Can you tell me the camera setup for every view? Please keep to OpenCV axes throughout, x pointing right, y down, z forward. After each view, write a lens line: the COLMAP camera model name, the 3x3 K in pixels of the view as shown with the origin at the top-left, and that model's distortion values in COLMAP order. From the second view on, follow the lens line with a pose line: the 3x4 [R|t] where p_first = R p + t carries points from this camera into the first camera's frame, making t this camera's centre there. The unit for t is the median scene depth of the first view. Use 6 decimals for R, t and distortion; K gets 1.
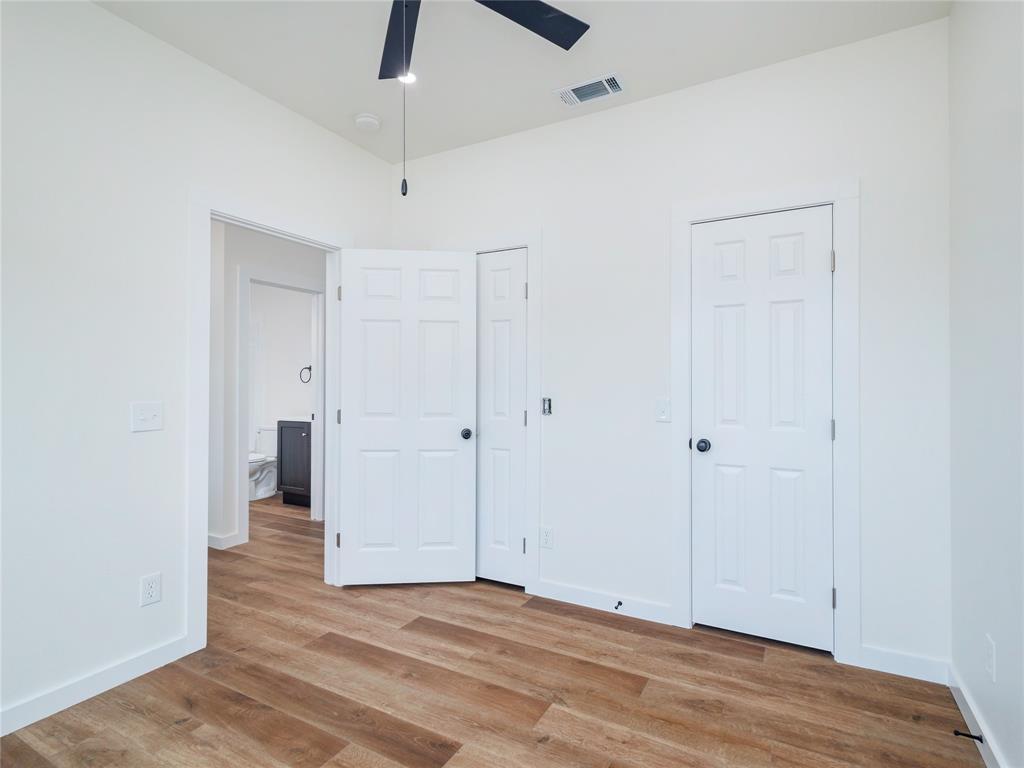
lens RADIAL K [[528.7, 0, 512.0], [0, 528.7, 384.0], [0, 0, 1]] dist [0.018506, -0.006295]
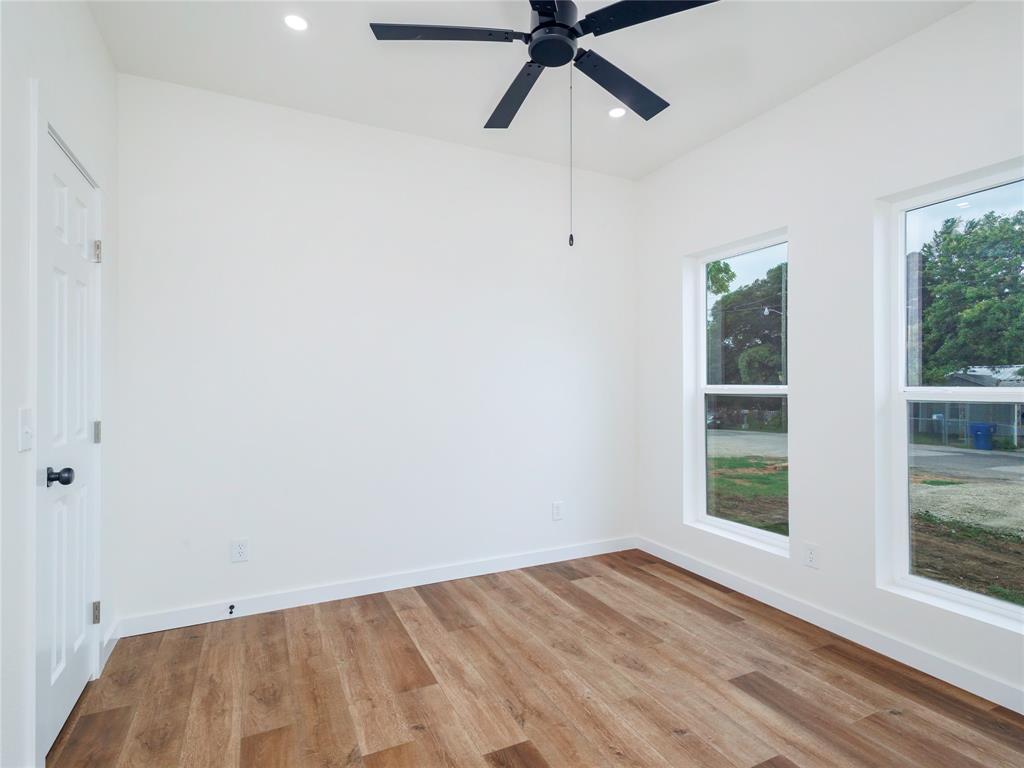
lens RADIAL K [[528.7, 0, 512.0], [0, 528.7, 384.0], [0, 0, 1]] dist [0.018506, -0.006295]
pose [[-0.814774, 0.000811, 0.579779, -0.593602], [-0.000163, 0.999999, -0.001627, 0.003359], [-0.579779, -0.001420, -0.814772, 1.499575]]
